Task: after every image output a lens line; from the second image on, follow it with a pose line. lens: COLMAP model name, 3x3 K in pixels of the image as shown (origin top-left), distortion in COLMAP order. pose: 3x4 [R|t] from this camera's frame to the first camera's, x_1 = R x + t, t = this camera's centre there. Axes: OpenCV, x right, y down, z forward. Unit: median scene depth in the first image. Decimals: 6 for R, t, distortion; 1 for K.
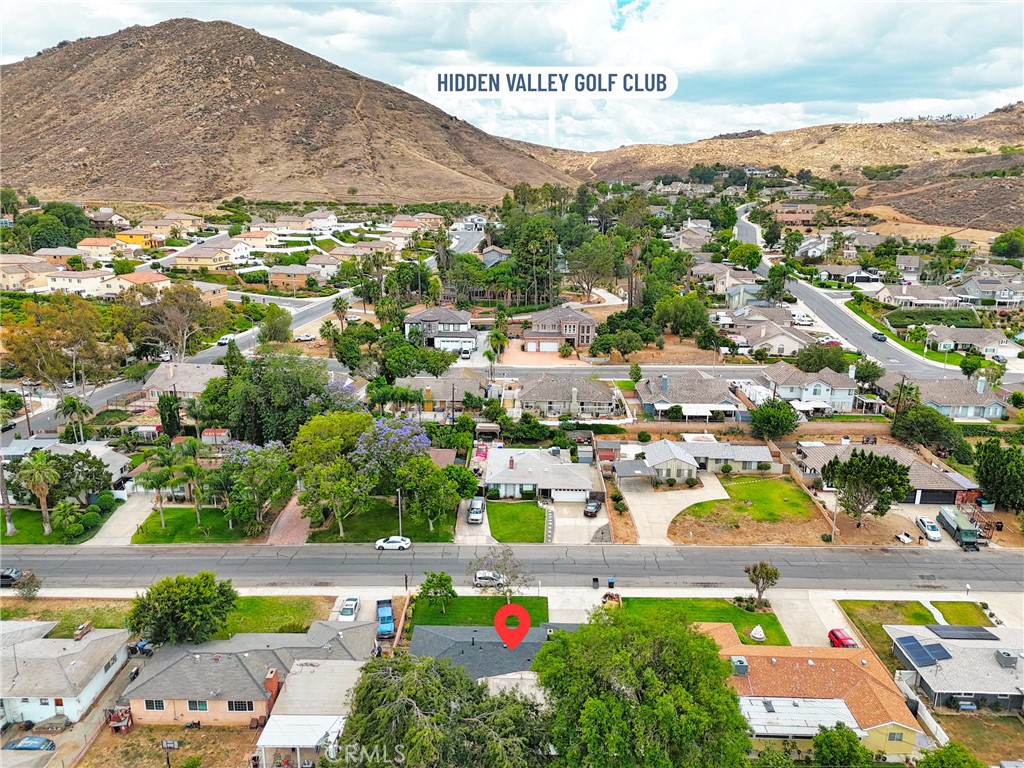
lens RADIAL K [[767.3, 0, 512.0], [0, 767.3, 384.0], [0, 0, 1]] dist [0.101974, -0.111563]
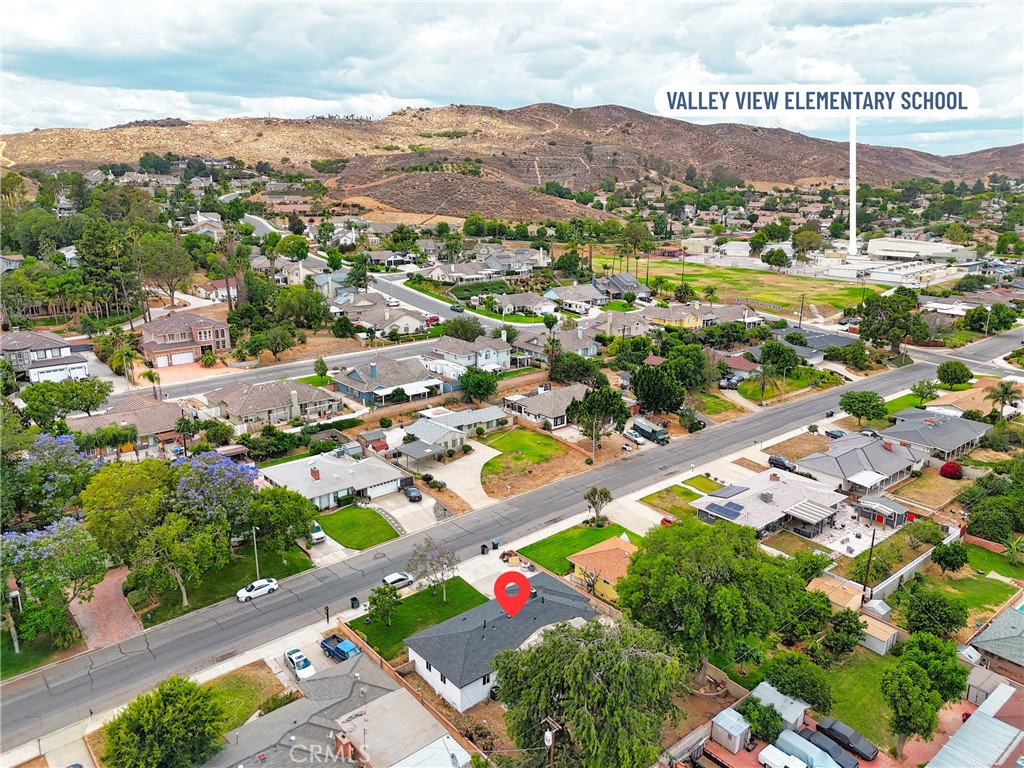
lens RADIAL K [[767.3, 0, 512.0], [0, 767.3, 384.0], [0, 0, 1]] dist [0.101974, -0.111563]
pose [[0.744293, -0.177848, 0.643737, -0.335328], [0.170742, 0.982530, 0.074035, -0.028079], [-0.645658, 0.054809, 0.761657, 0.091642]]
